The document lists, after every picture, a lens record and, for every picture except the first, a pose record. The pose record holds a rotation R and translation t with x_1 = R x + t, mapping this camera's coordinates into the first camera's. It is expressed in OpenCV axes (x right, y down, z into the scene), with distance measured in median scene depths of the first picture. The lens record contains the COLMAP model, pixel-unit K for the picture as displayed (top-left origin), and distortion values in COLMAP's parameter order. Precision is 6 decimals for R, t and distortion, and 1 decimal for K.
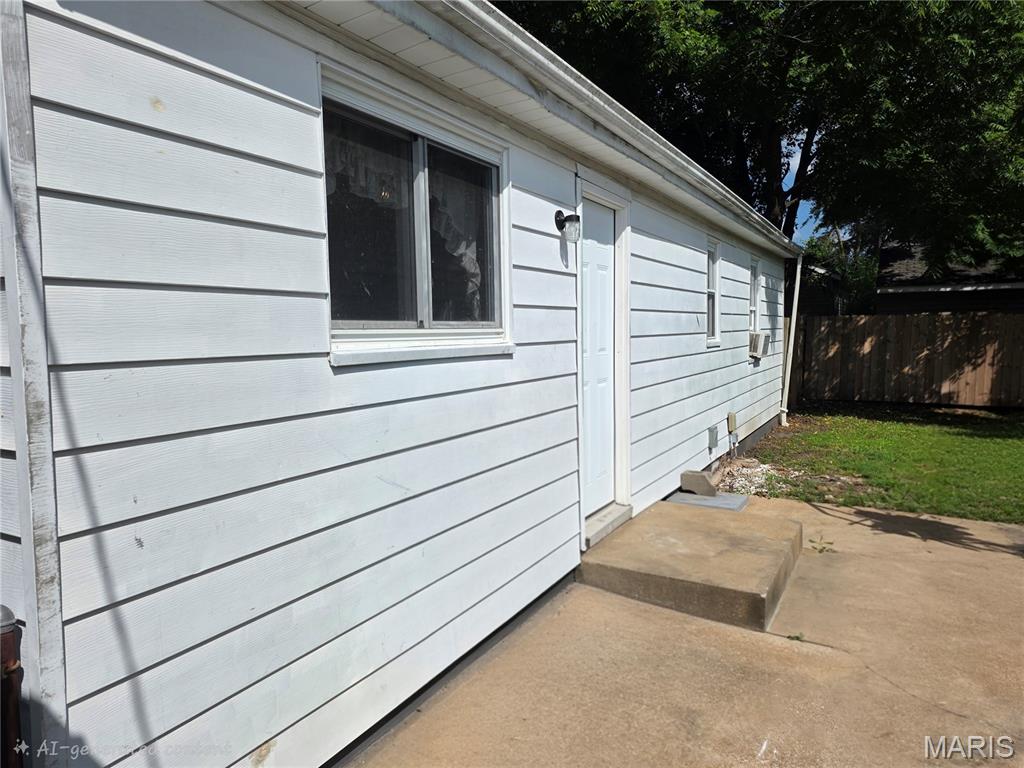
lens RADIAL K [[689.0, 0, 516.1], [0, 689.0, 372.7], [0, 0, 1]] dist [0.015147, -0.002196]
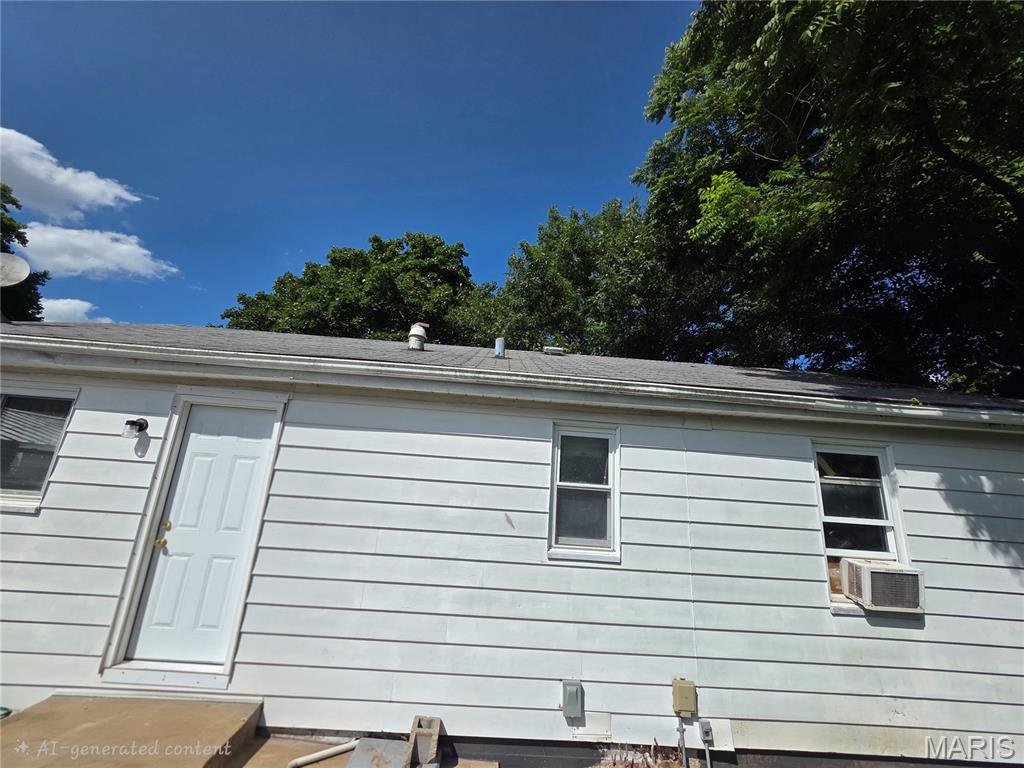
lens RADIAL K [[419.5, 0, 510.8], [0, 419.5, 384.9], [0, 0, 1]] dist [0.001816, -0.001152]
pose [[0.515849, -0.184032, -0.836679, 0.406725], [-0.122835, 0.950673, -0.284839, -0.049344], [0.847827, 0.249707, 0.467798, 0.396495]]
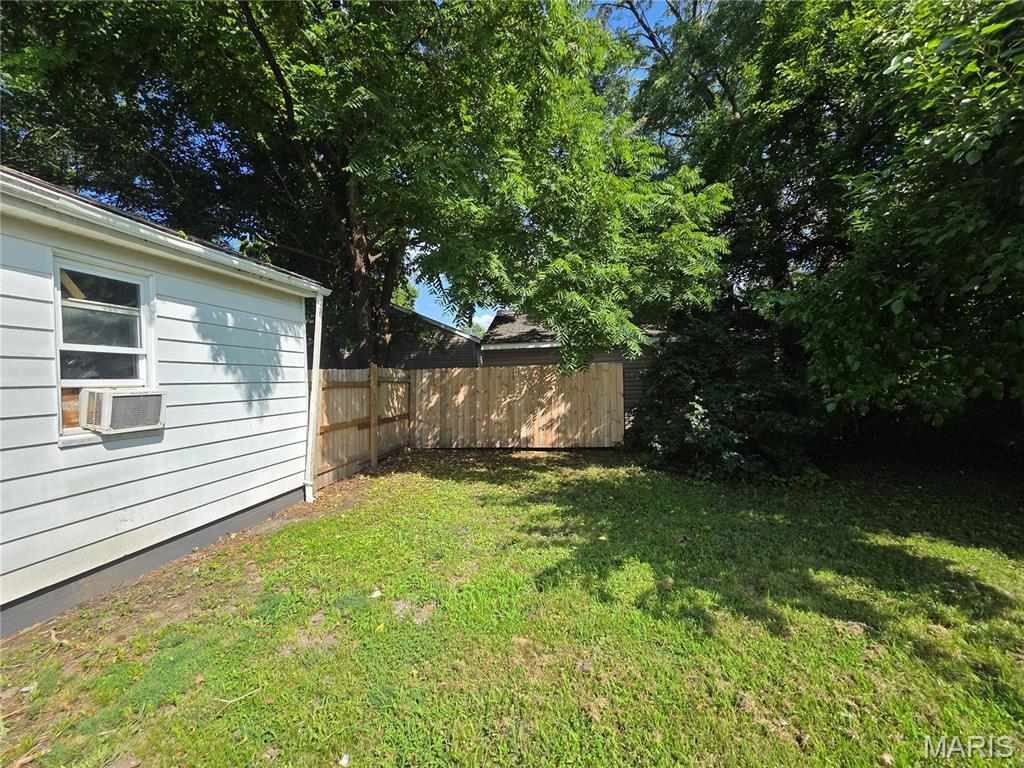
lens RADIAL K [[419.5, 0, 511.3], [0, 419.5, 384.1], [0, 0, 1]] dist [0.001816, -0.001152]
pose [[0.939012, -0.021612, 0.343206, 0.421495], [0.041852, 0.997786, -0.051677, -0.023720], [-0.341329, 0.062889, 0.937838, 0.420958]]
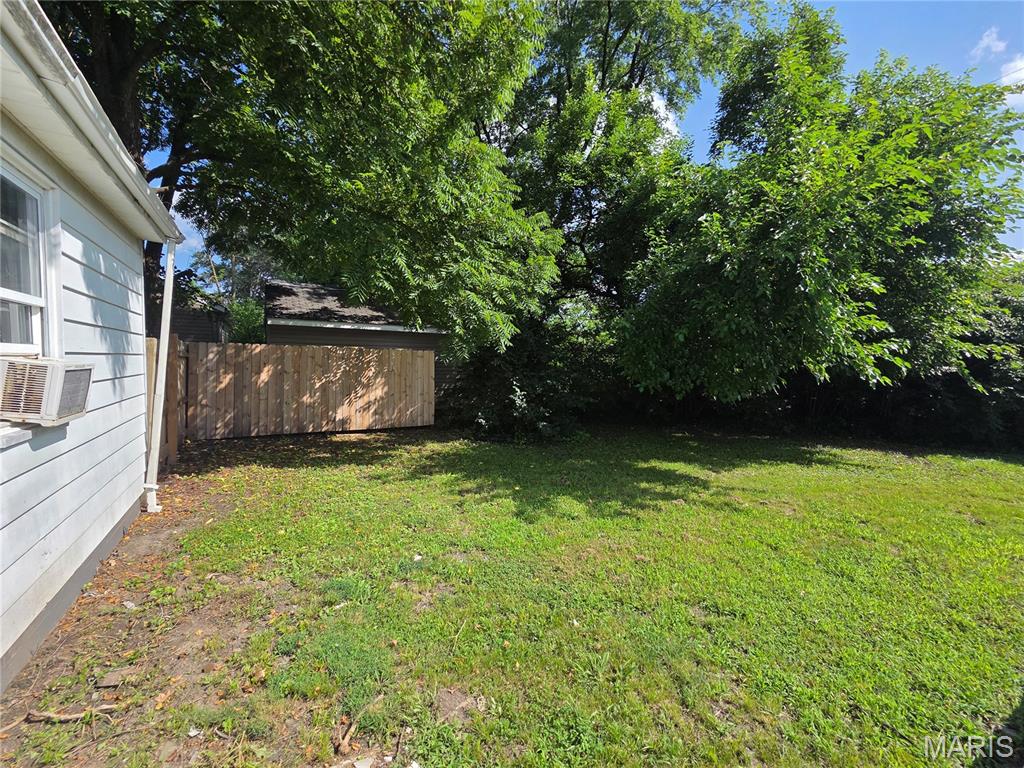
lens RADIAL K [[419.5, 0, 505.9], [0, 419.5, 383.0], [0, 0, 1]] dist [0.001816, -0.001152]
pose [[0.505899, -0.022945, 0.862288, 0.213348], [0.027092, 0.999576, 0.010703, -0.031872], [-0.862167, 0.017947, 0.506306, 0.502456]]
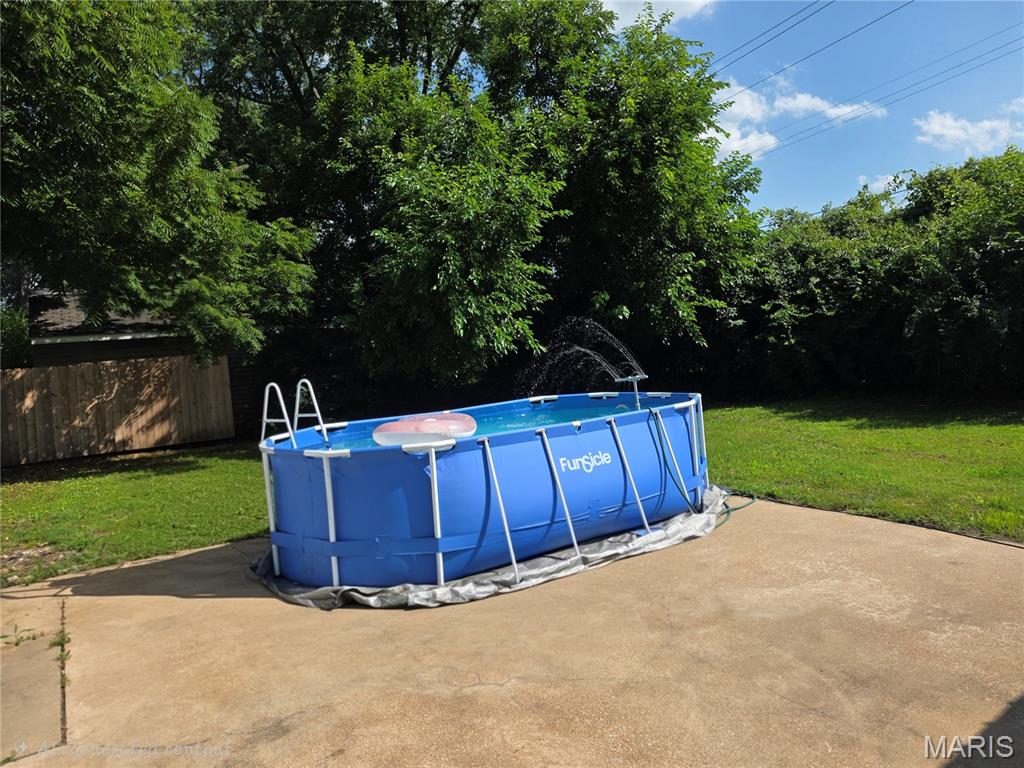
lens RADIAL K [[689.0, 0, 520.6], [0, 689.0, 371.8], [0, 0, 1]] dist [0.015147, -0.002196]
pose [[0.454050, -0.065028, 0.888600, -0.004143], [0.132250, 0.991204, 0.004960, 0.003181], [-0.881106, 0.115266, 0.458656, 0.014797]]
